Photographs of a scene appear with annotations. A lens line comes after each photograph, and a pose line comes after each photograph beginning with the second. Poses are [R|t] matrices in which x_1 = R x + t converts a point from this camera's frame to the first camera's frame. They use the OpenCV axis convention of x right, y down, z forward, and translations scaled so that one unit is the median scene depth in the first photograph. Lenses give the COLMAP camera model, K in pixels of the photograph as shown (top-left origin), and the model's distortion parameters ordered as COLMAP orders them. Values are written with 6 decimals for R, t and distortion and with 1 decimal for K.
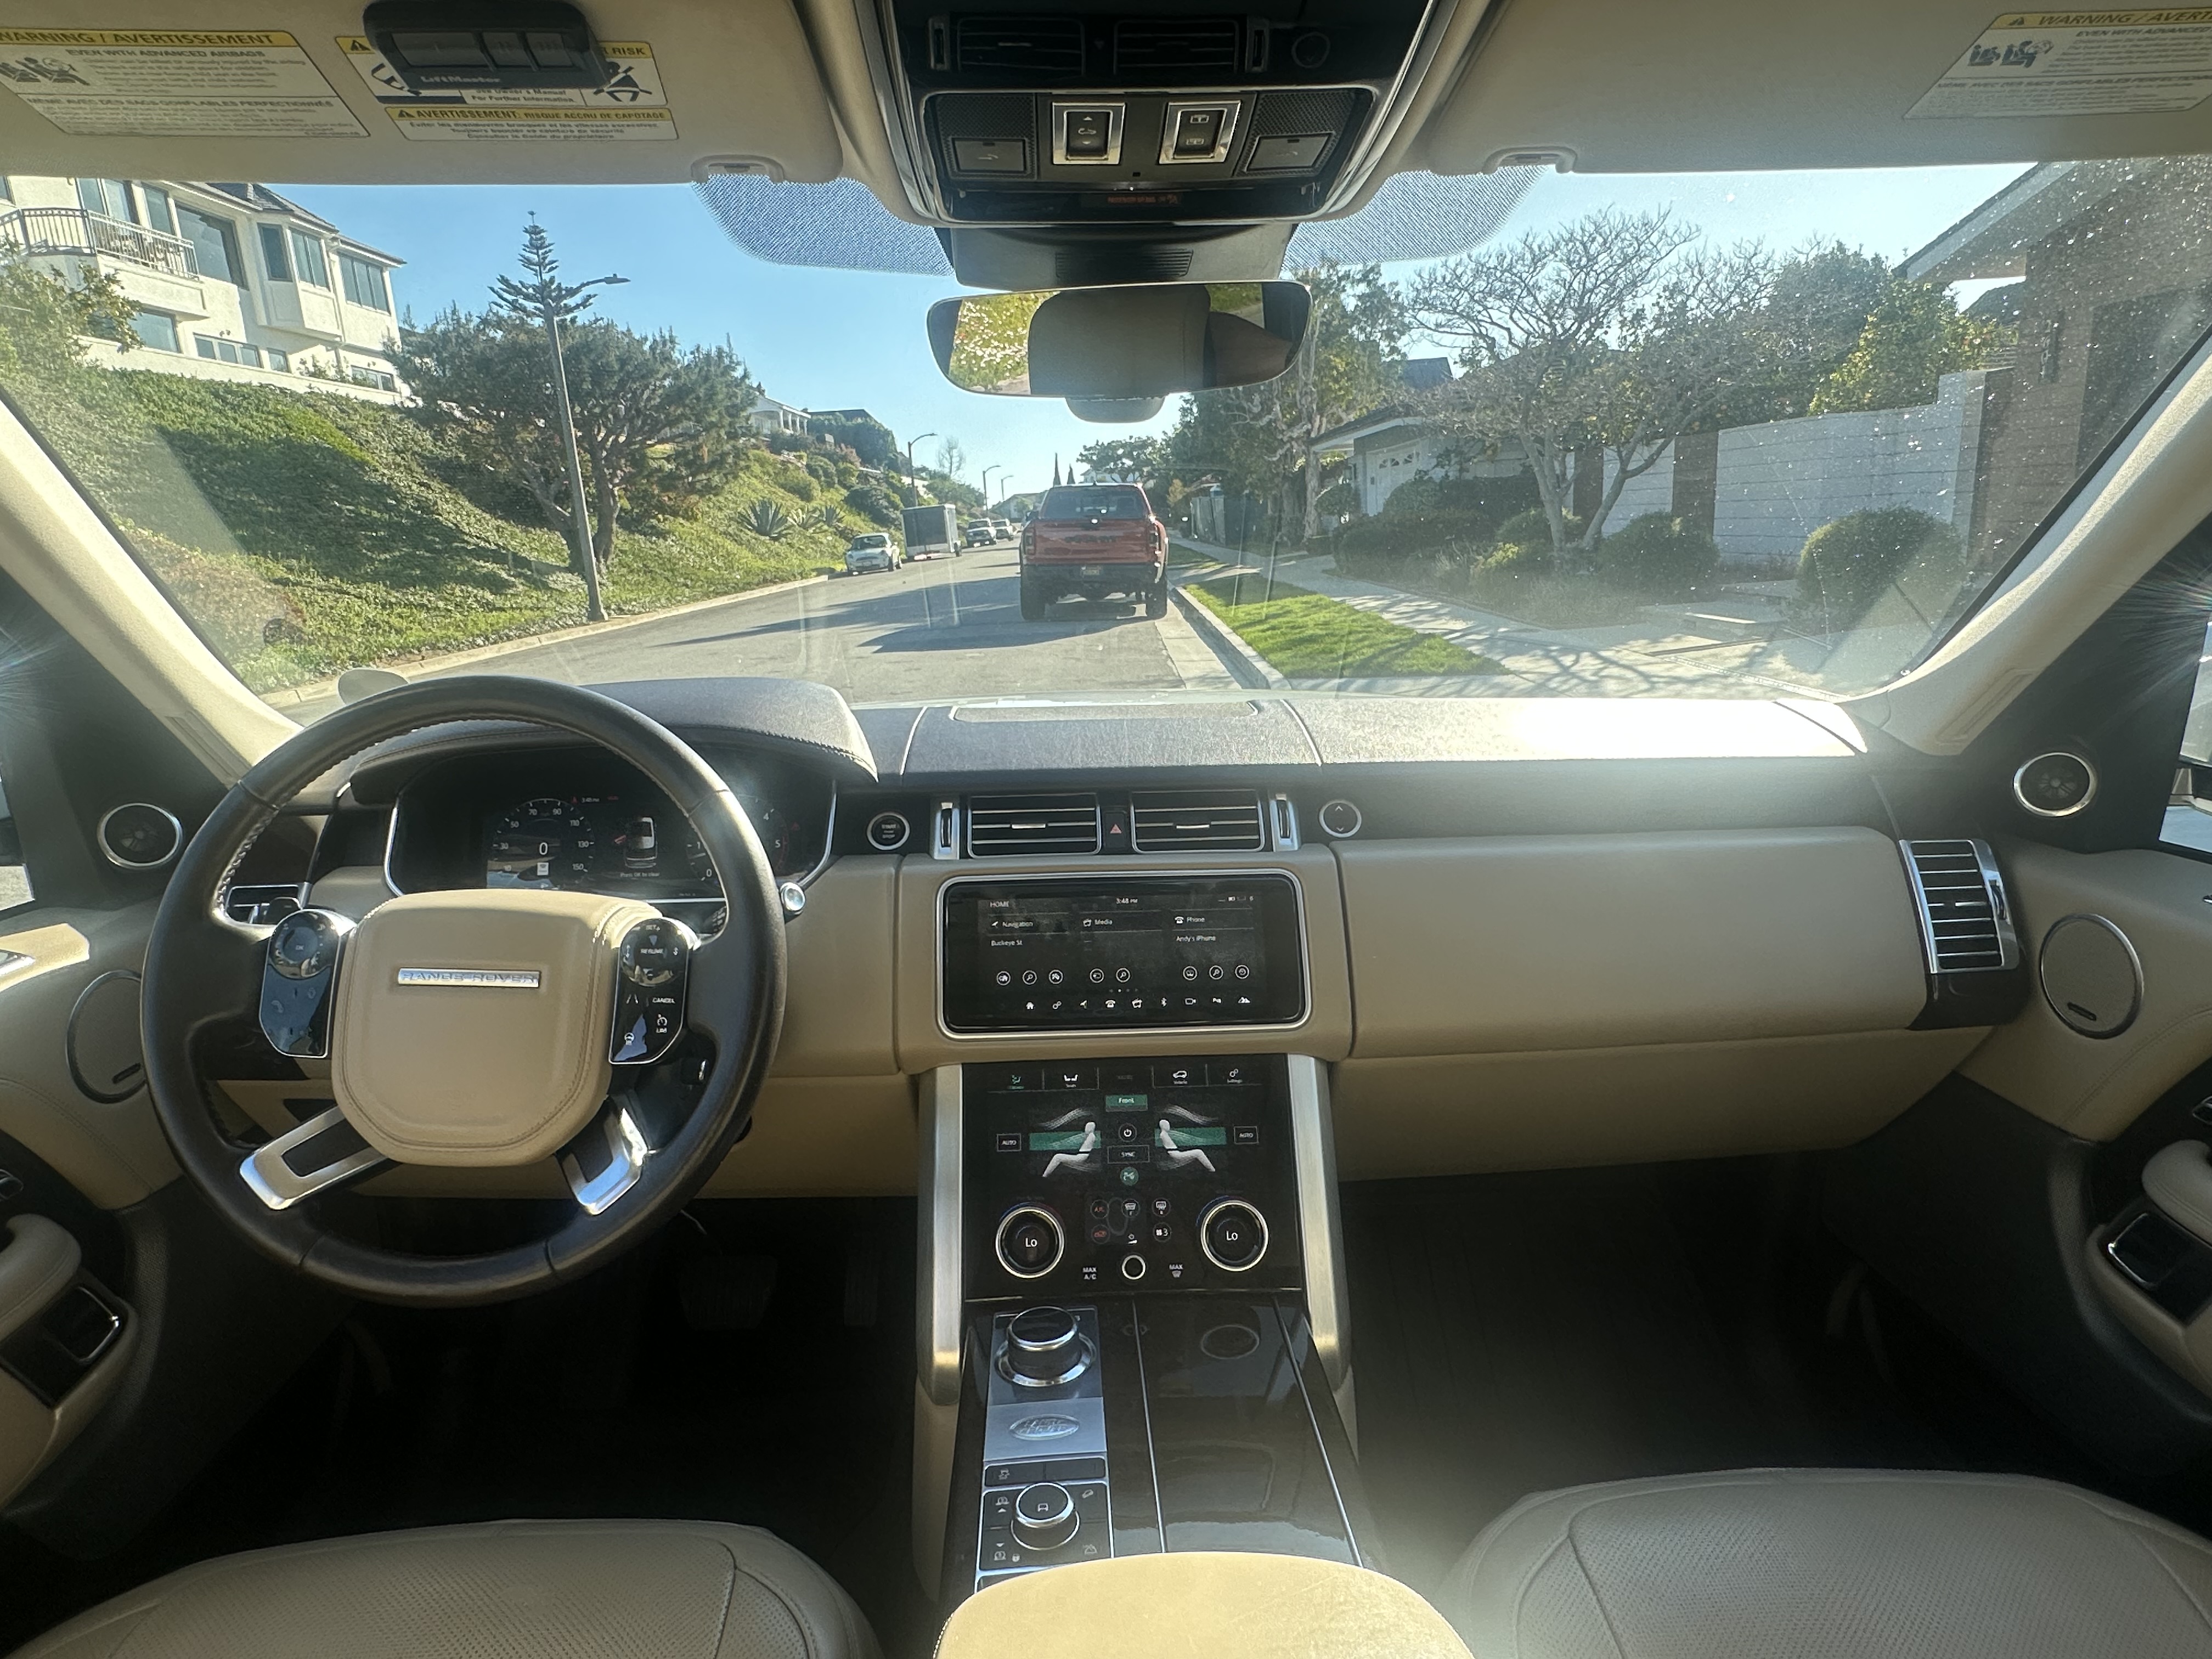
lens RADIAL K [[1262.7, 0, 1097.7], [0, 1262.7, 861.7], [0, 0, 1]] dist [0.006824, -0.003308]
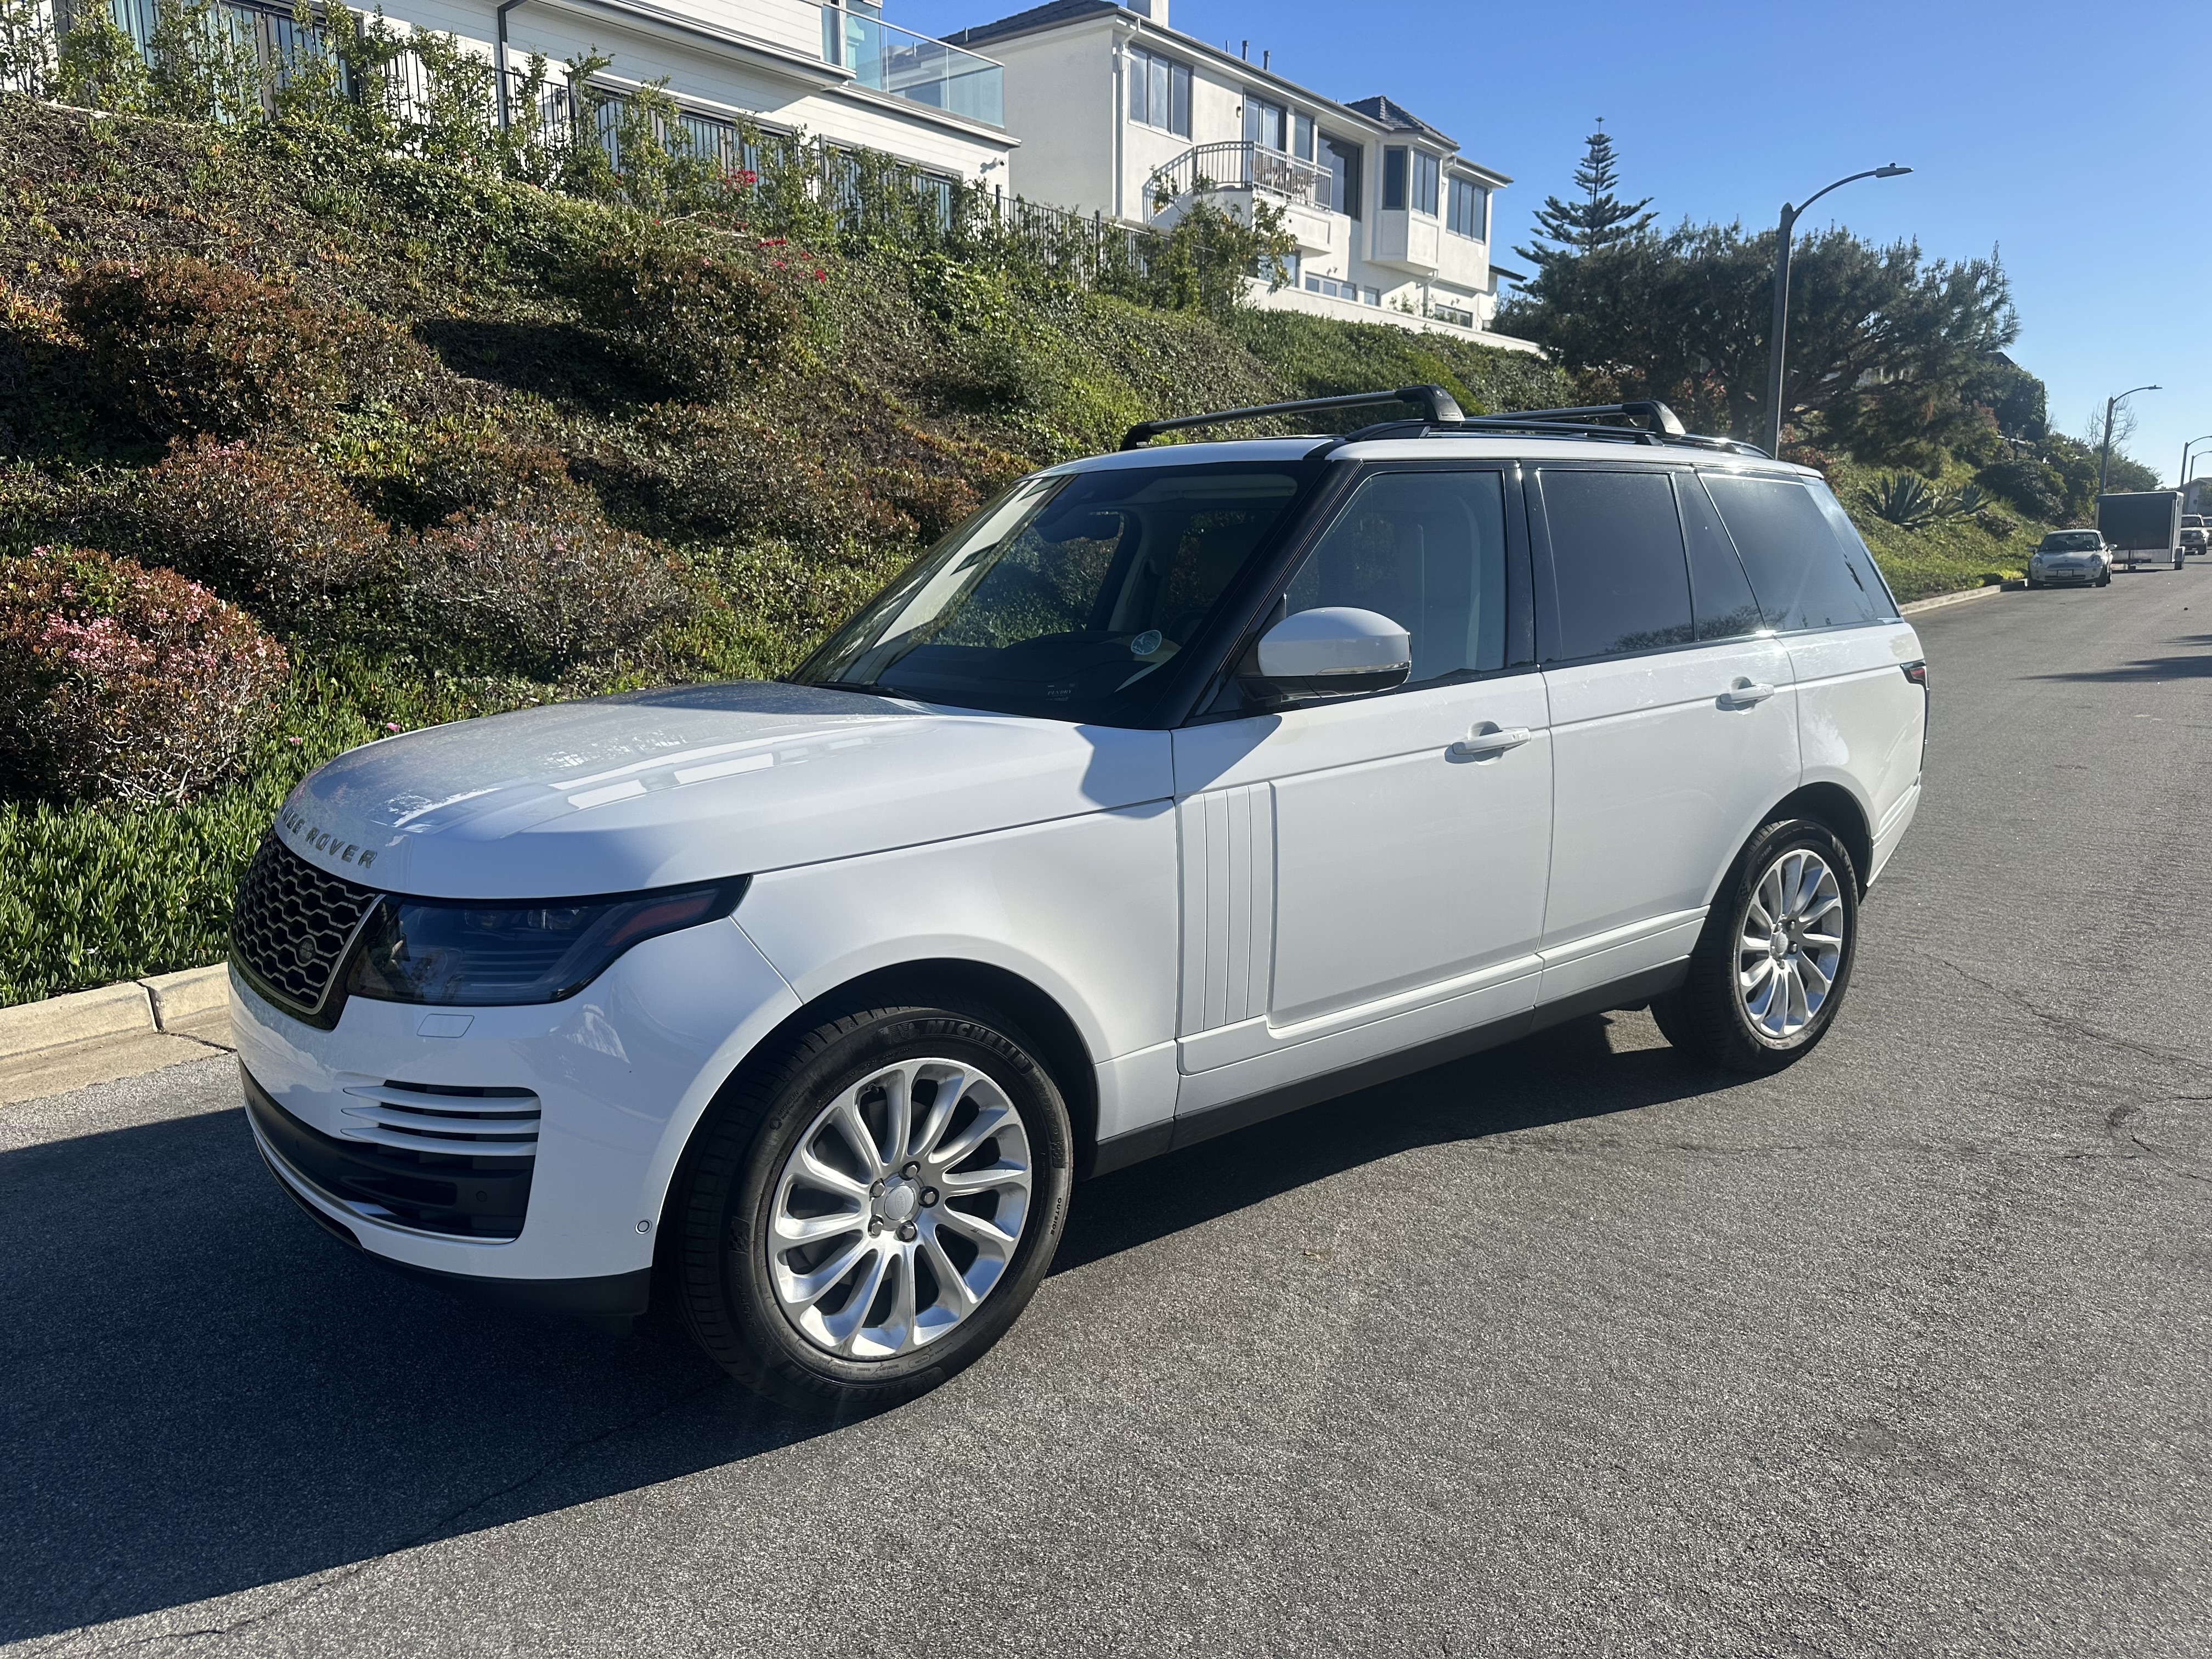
lens RADIAL K [[1575.6, 0, 1081.4], [0, 1575.6, 856.9], [0, 0, 1]] dist [0.028303, -0.043511]
pose [[0.807642, 0.171299, -0.564244, -0.146502], [-0.192564, 0.981033, 0.022201, -0.004555], [0.557345, 0.090722, 0.825310, 0.024214]]
